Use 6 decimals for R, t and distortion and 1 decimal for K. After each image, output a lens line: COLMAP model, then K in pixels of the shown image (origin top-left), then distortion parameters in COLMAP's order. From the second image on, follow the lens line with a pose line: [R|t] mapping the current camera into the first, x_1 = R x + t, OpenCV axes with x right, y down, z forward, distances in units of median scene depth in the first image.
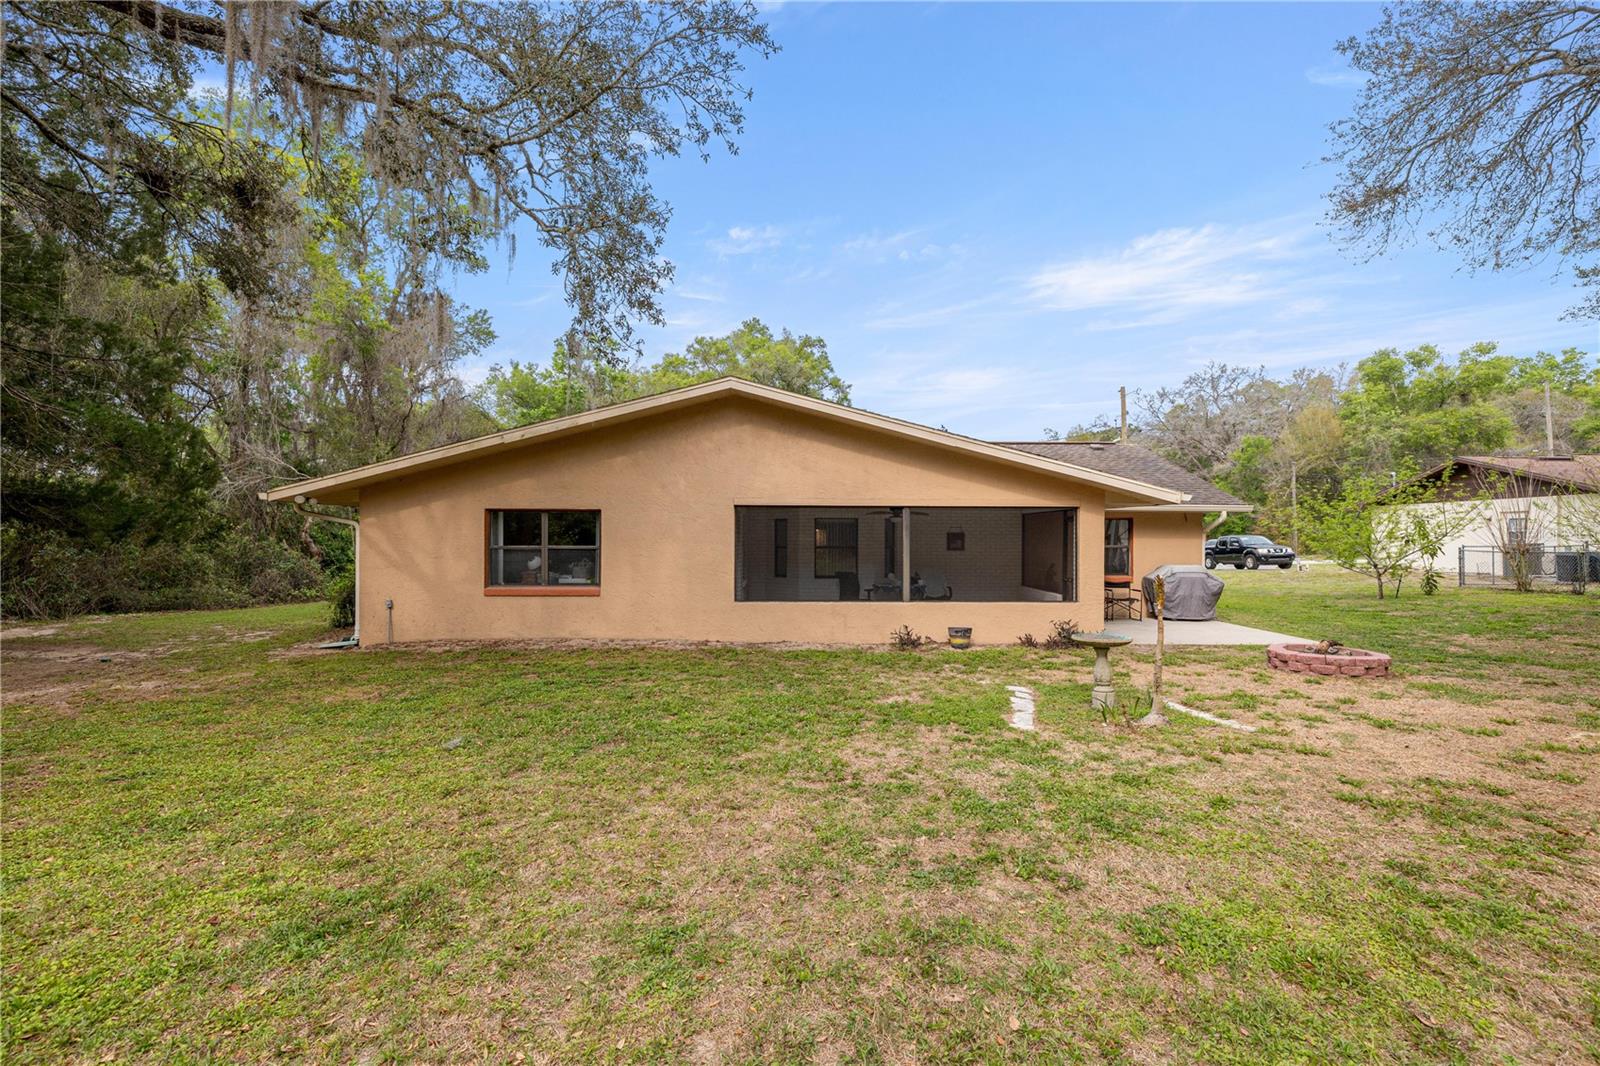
lens RADIAL K [[664.3, 0, 800.0], [0, 664.3, 533.0], [0, 0, 1]] dist [0.000569, -0.000066]
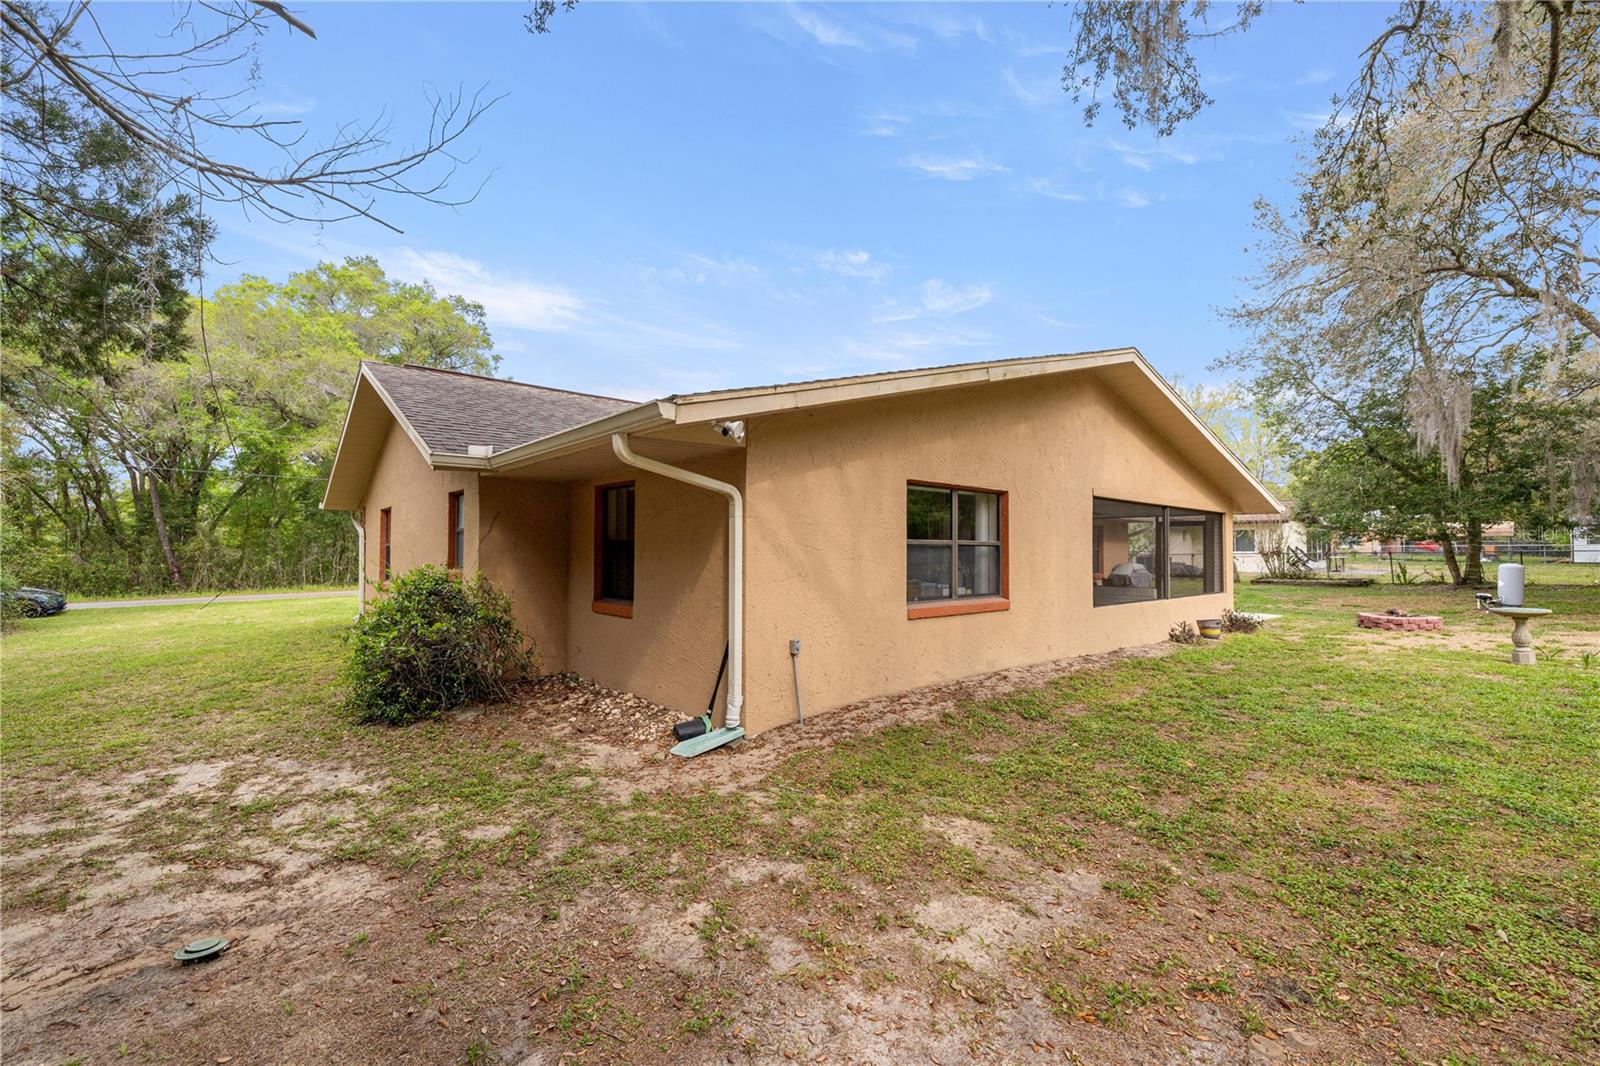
lens RADIAL K [[664.3, 0, 800.0], [0, 664.3, 533.0], [0, 0, 1]] dist [0.000569, -0.000066]
pose [[0.750818, 0.019089, 0.660234, -0.959736], [-0.004639, 0.999710, -0.023629, 0.029088], [-0.660493, 0.014678, 0.750689, 0.599337]]
